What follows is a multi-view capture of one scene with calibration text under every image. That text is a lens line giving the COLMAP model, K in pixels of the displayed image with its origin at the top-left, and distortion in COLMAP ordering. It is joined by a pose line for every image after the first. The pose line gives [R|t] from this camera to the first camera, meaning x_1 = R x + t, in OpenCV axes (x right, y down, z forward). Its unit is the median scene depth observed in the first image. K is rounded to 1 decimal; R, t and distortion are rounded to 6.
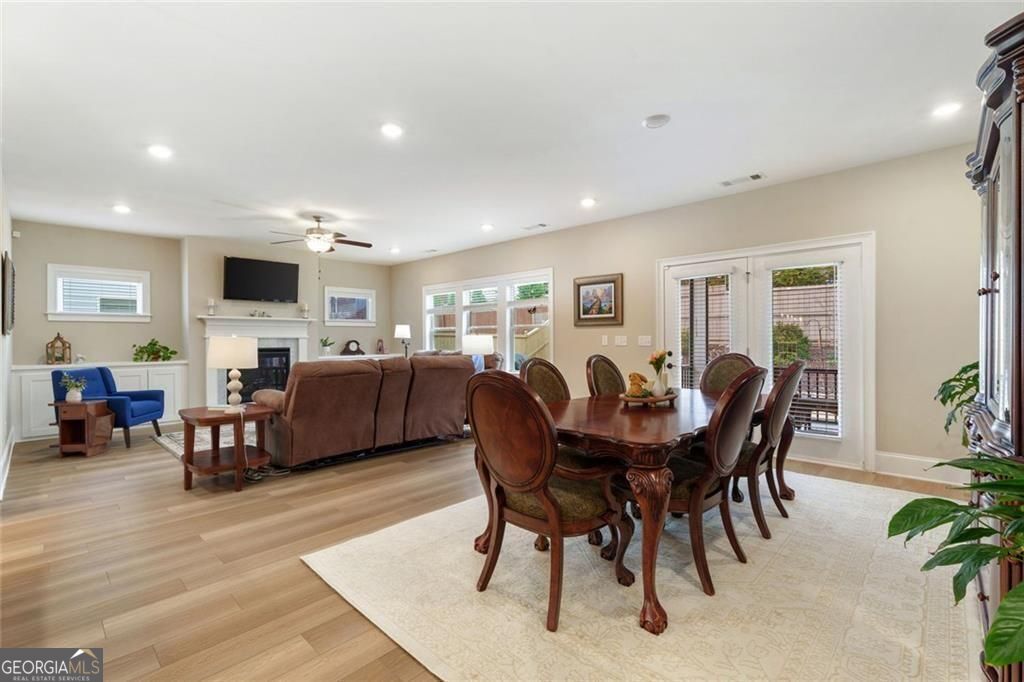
lens RADIAL K [[455.2, 0, 512.6], [0, 455.2, 341.4], [0, 0, 1]] dist [0.001362, 0.000778]
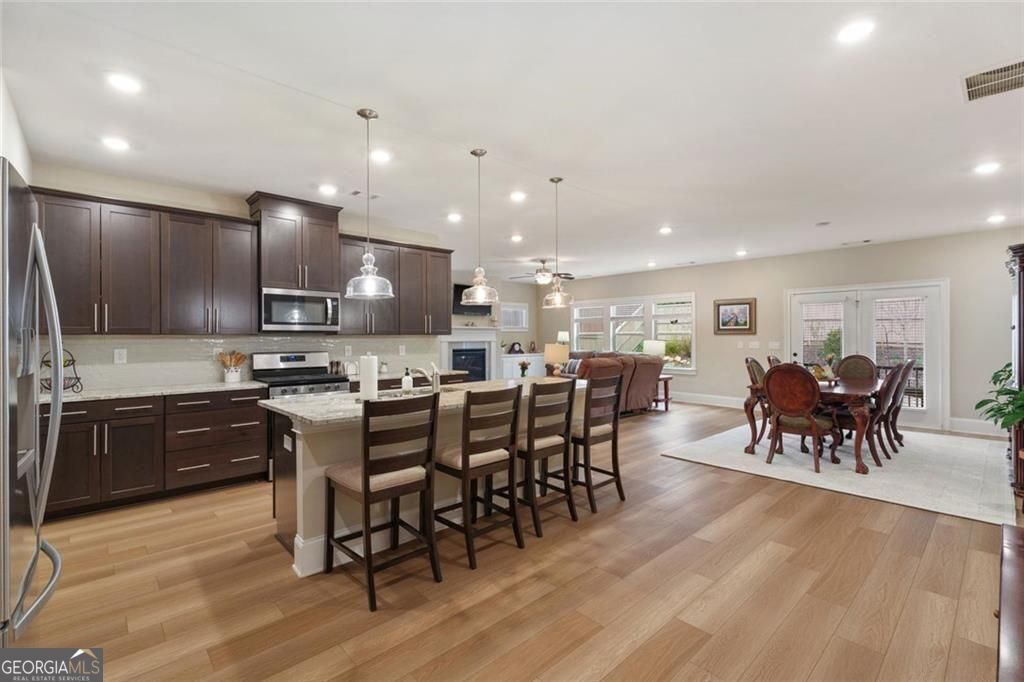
lens RADIAL K [[450.6, 0, 513.4], [0, 450.6, 338.3], [0, 0, 1]] dist [-0.000355, 0.000106]
pose [[0.997722, 0.003128, -0.067386, -0.369956], [-0.003335, 0.999990, -0.002964, -0.014646], [0.067376, 0.003182, 0.997723, -0.401385]]
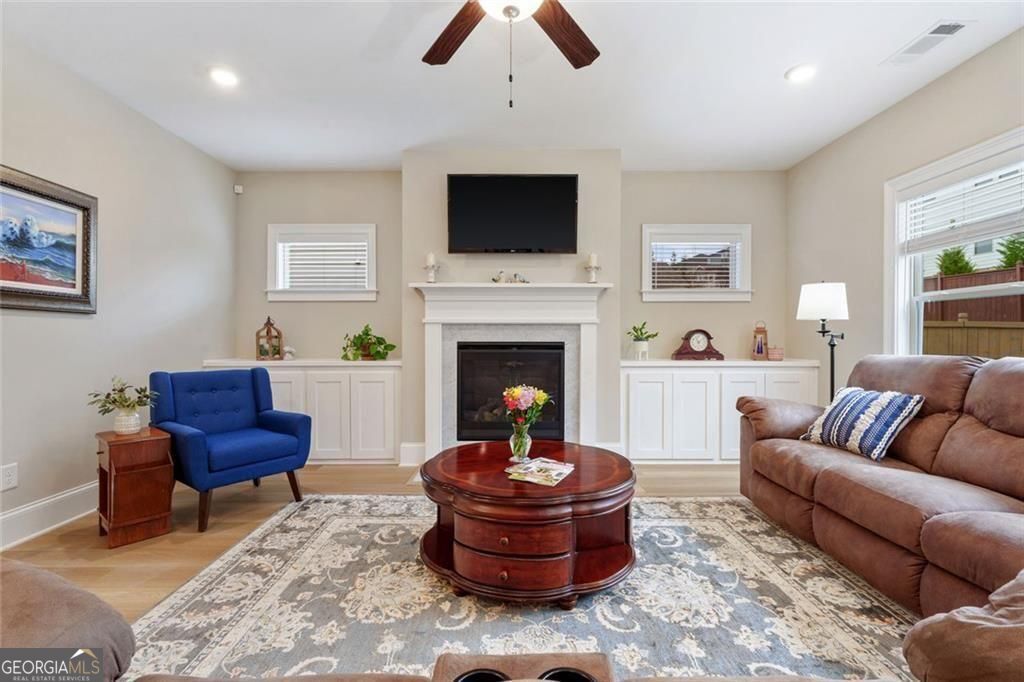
lens RADIAL K [[455.2, 0, 512.6], [0, 455.2, 341.4], [0, 0, 1]] dist [0.001362, 0.000778]
pose [[0.694509, 0.008531, -0.719433, -0.187999], [-0.007491, 0.999961, 0.004627, 0.012957], [0.719445, 0.002175, 0.694546, 0.705786]]
